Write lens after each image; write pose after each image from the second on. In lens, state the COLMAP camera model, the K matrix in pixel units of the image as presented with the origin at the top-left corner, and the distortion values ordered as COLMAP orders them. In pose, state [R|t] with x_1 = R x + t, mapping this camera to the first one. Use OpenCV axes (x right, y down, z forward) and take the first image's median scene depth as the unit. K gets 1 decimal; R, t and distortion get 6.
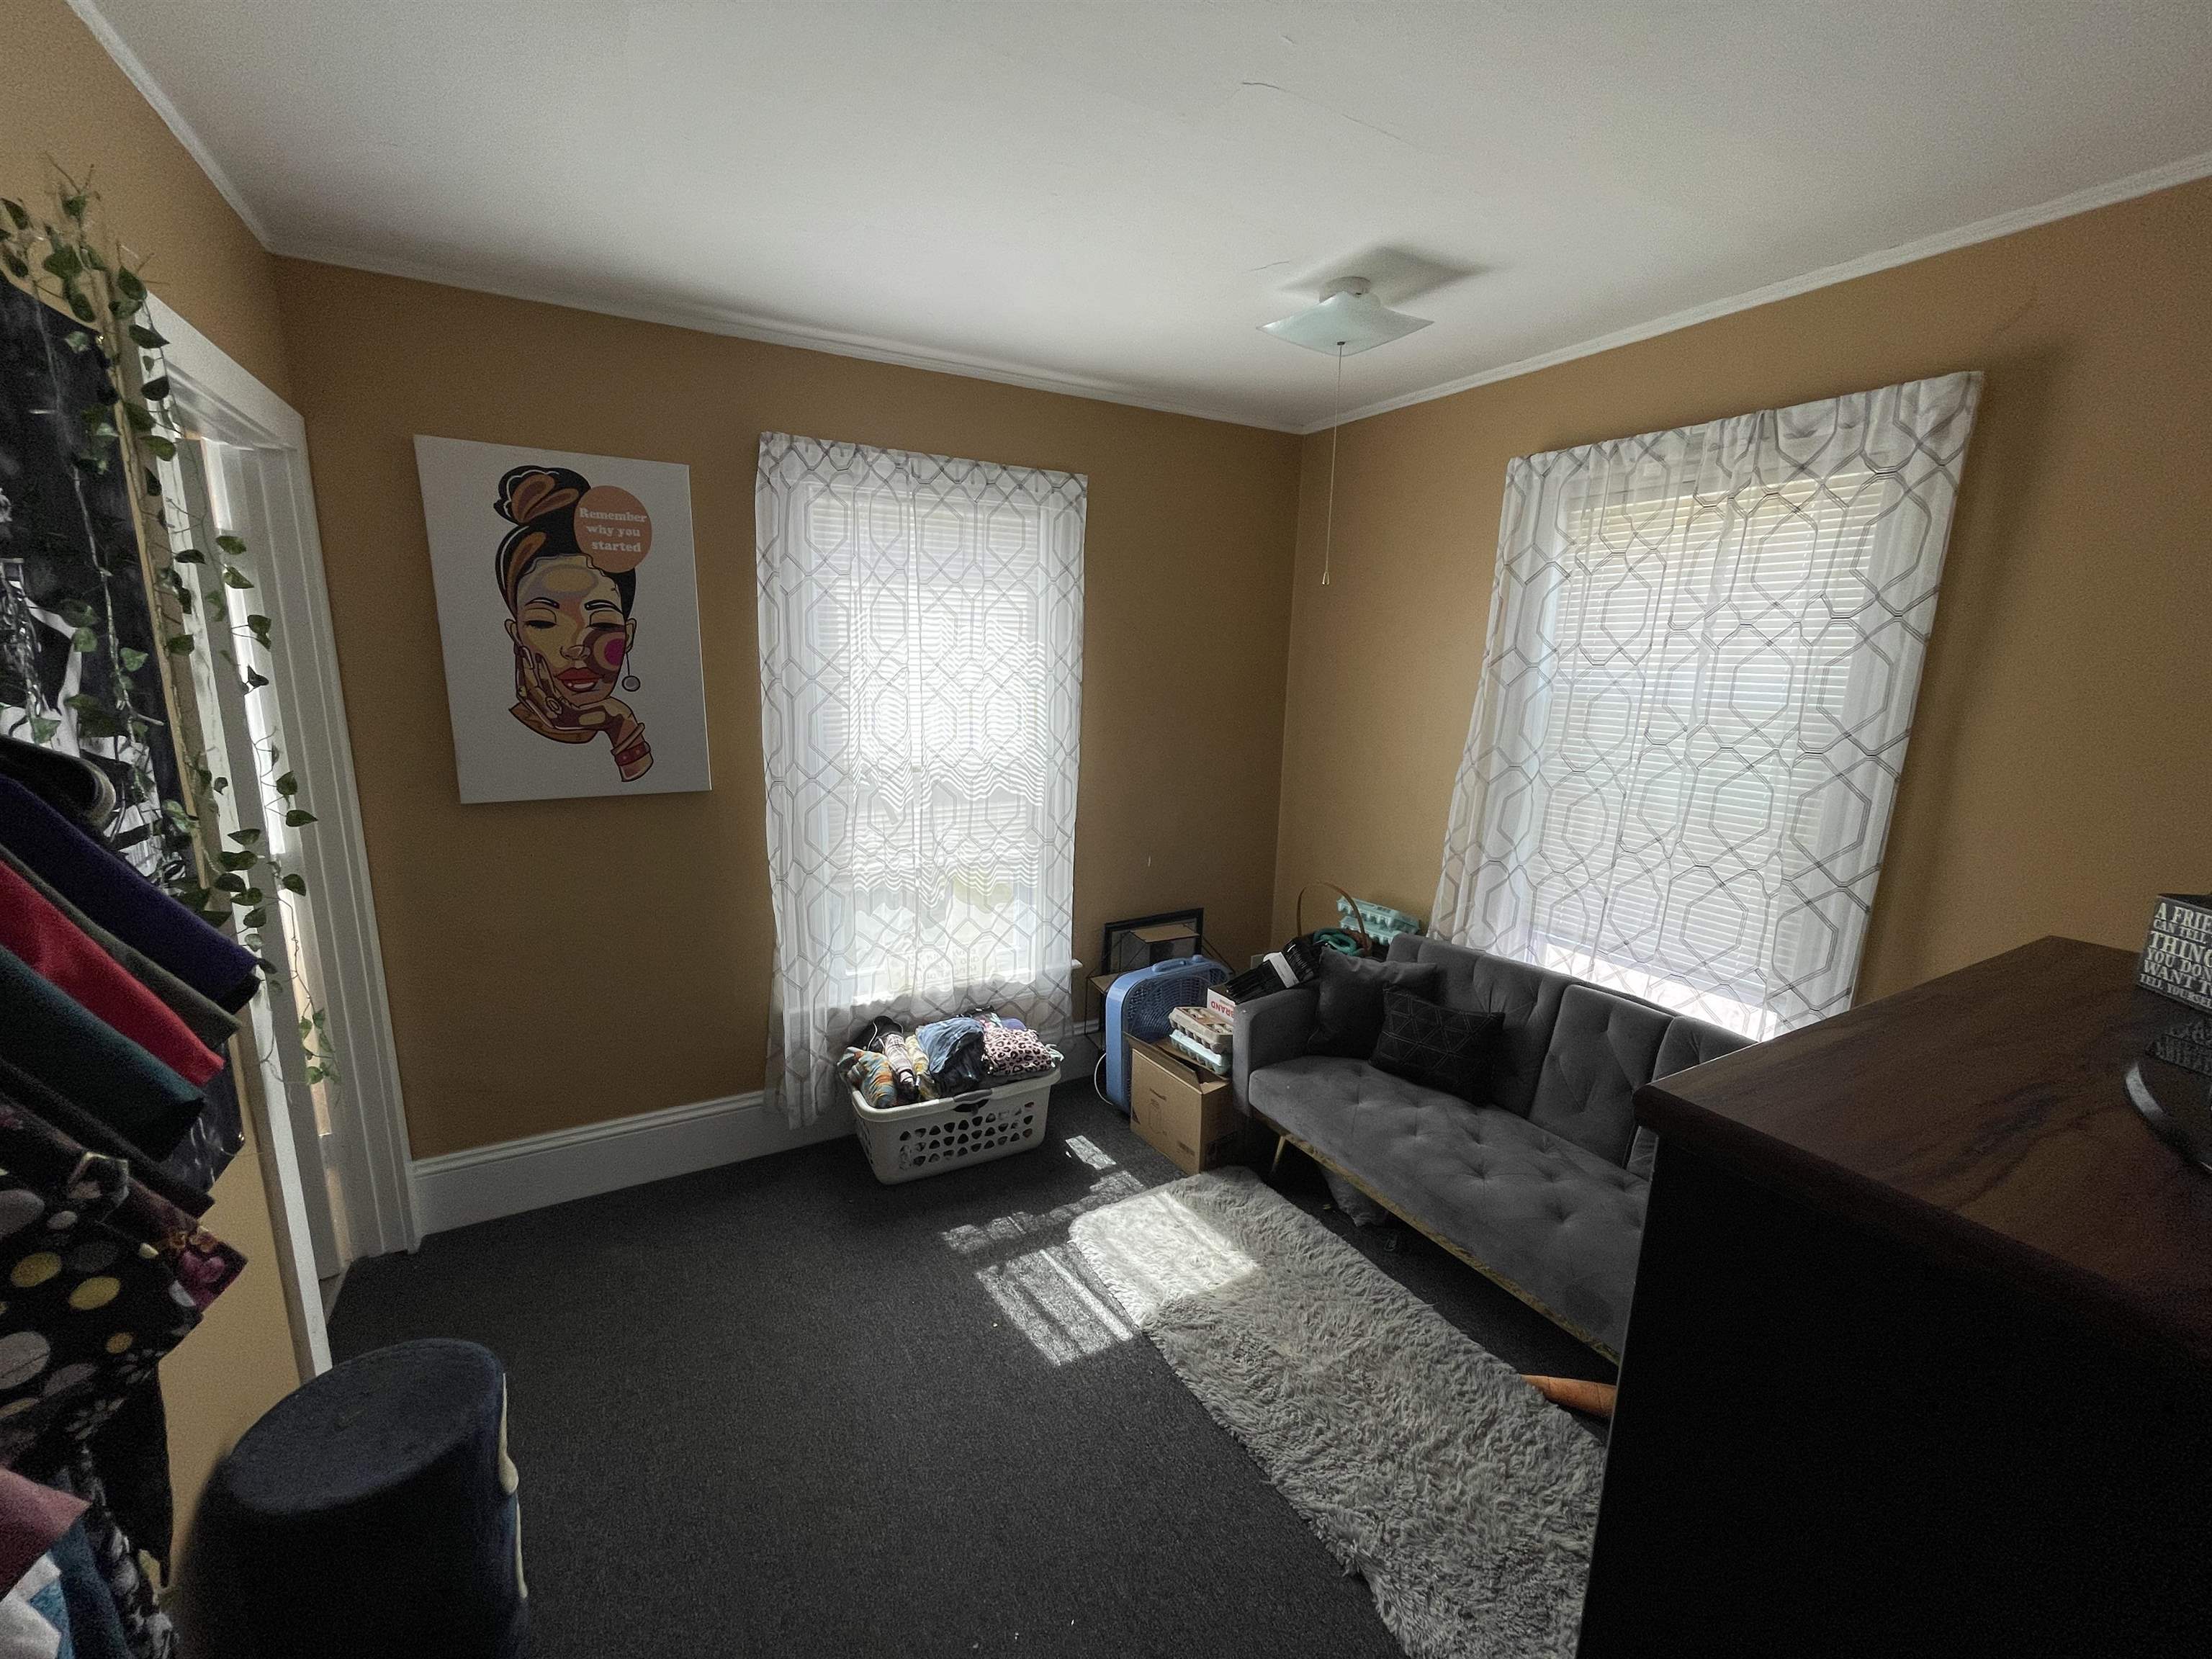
lens RADIAL K [[890.3, 0, 1107.3], [0, 890.3, 837.3], [0, 0, 1]] dist [0.001892, 0.000642]
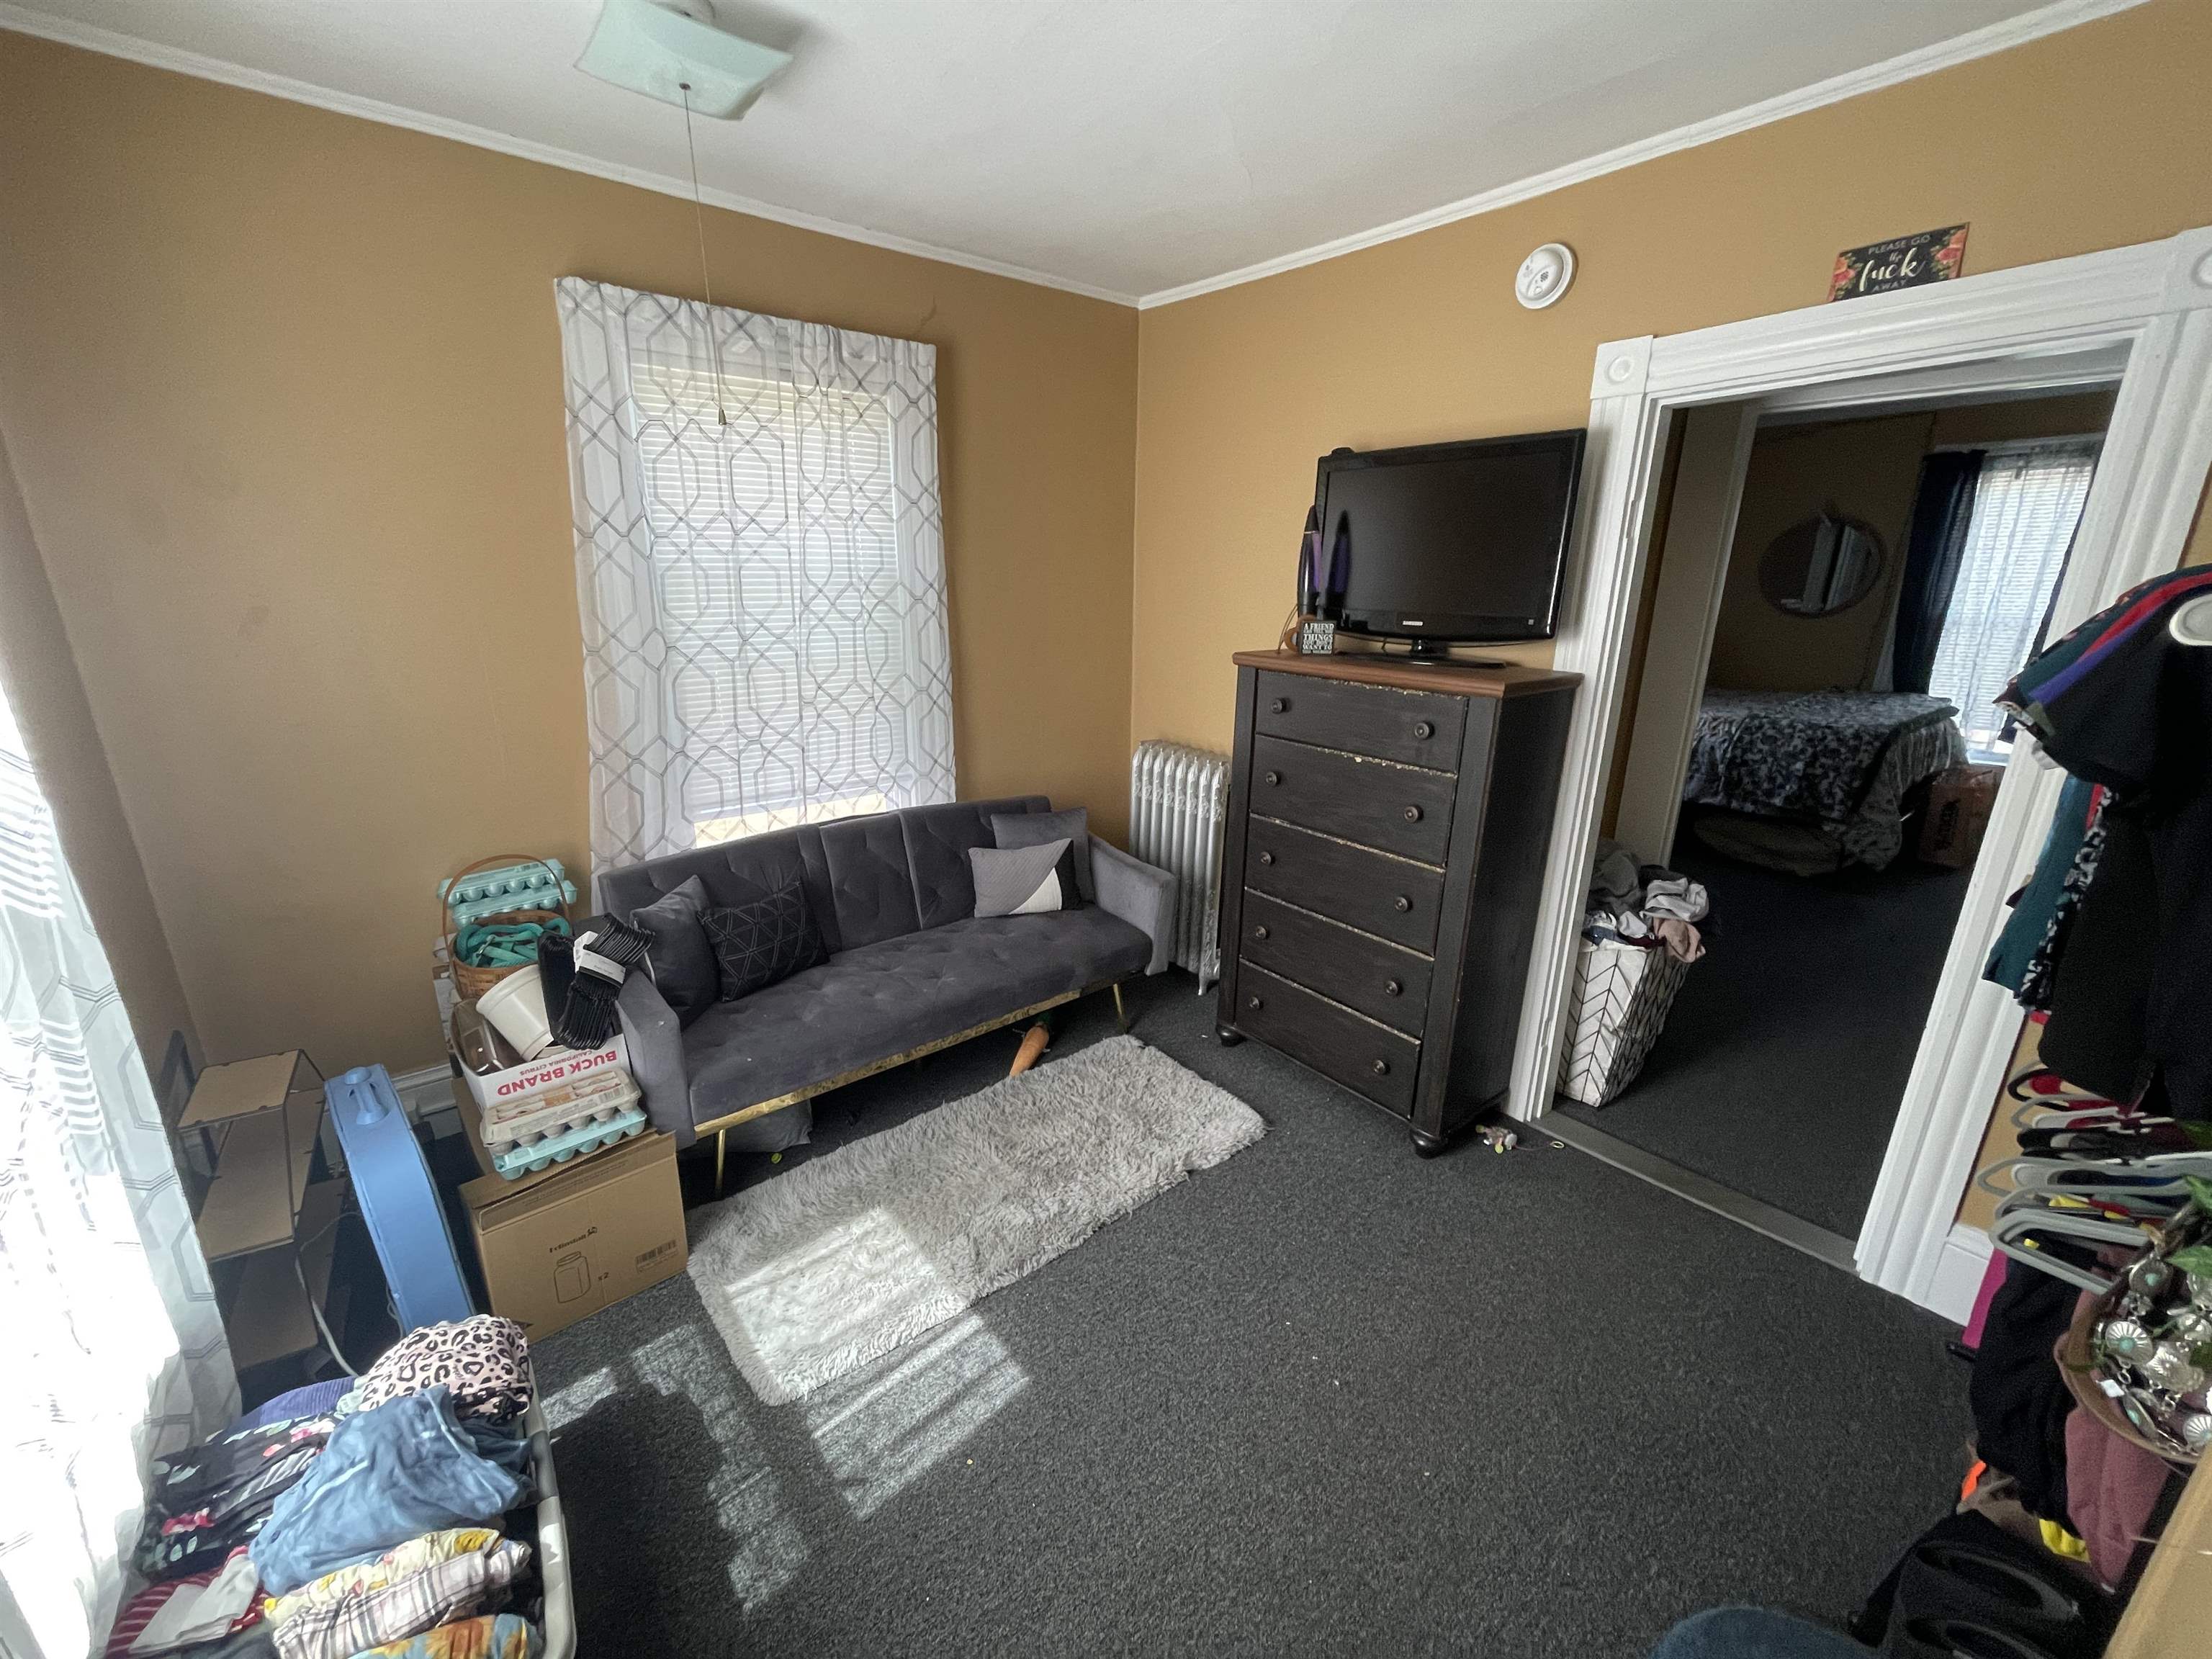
lens RADIAL K [[890.3, 0, 1094.4], [0, 890.3, 838.1], [0, 0, 1]] dist [0.001892, 0.000642]
pose [[-0.145938, -0.314523, 0.937964, -0.630685], [0.184687, 0.922785, 0.338169, -0.149799], [-0.971902, 0.222582, -0.076581, 0.791607]]
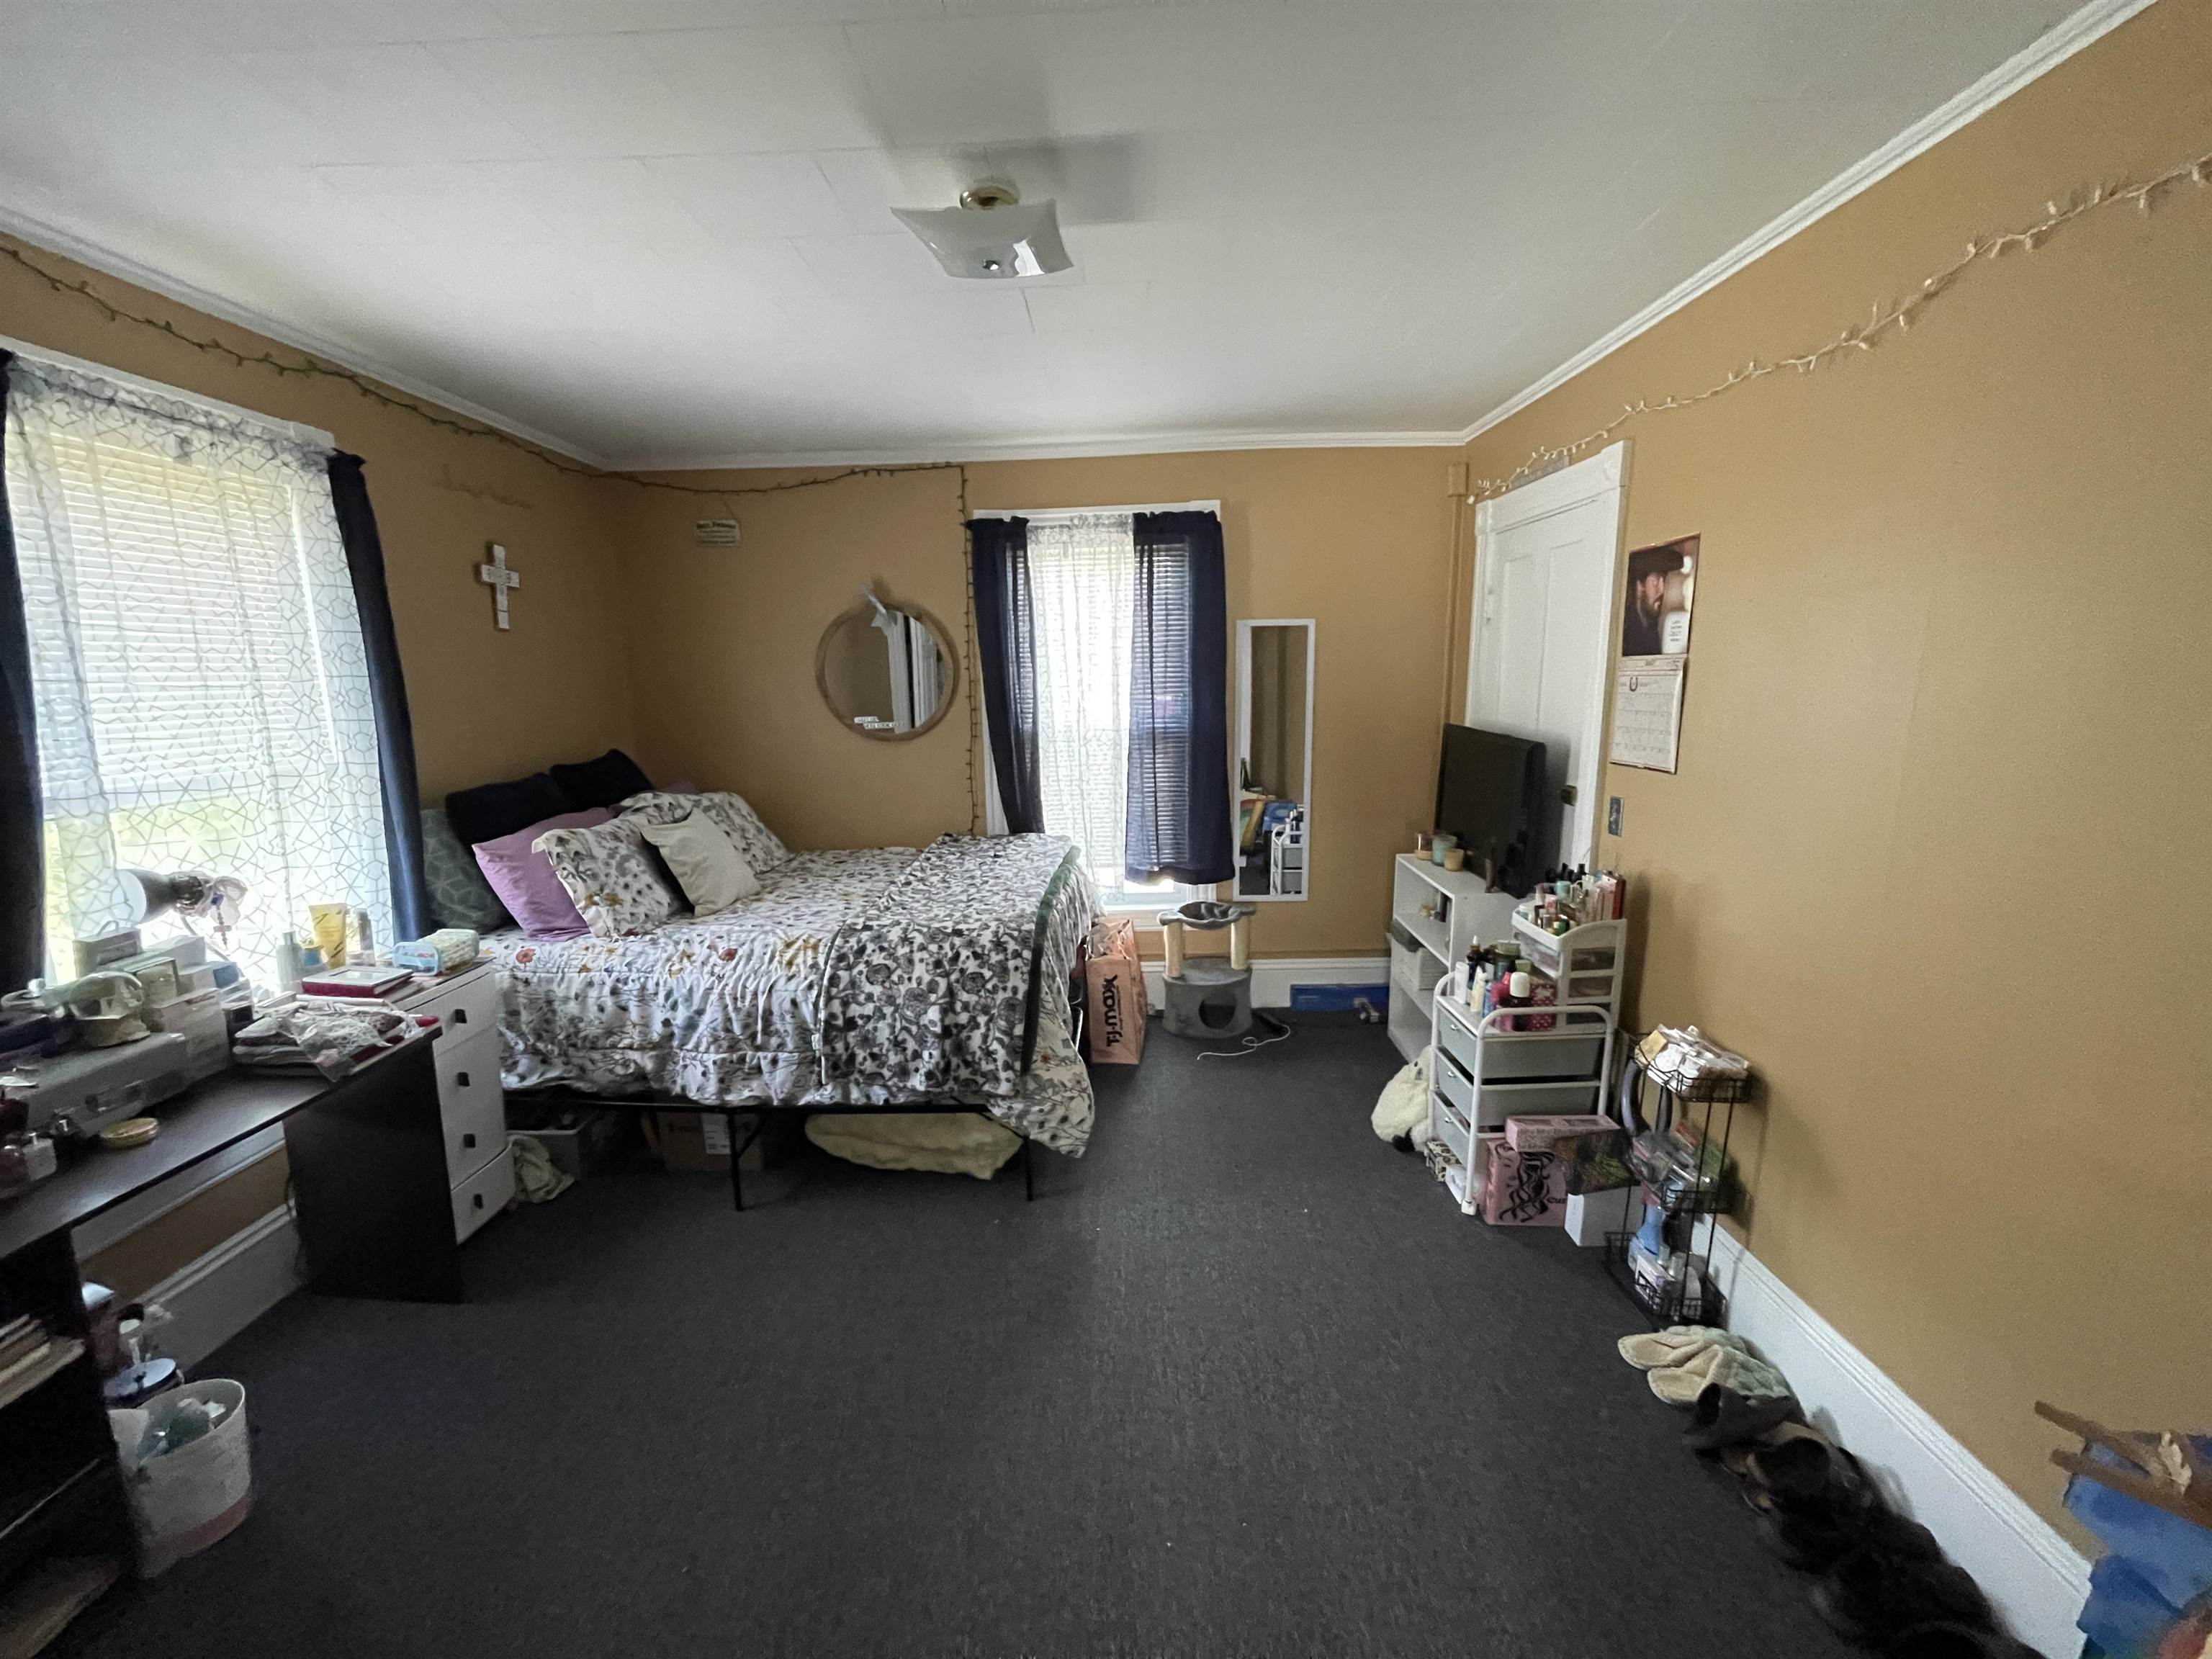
lens RADIAL K [[890.3, 0, 1114.9], [0, 890.3, 839.4], [0, 0, 1]] dist [0.001892, 0.000642]
pose [[-0.857208, -0.106448, 0.503849, -0.496388], [0.089960, 0.932405, 0.350039, -0.115037], [-0.507052, 0.345383, -0.789689, 0.647163]]
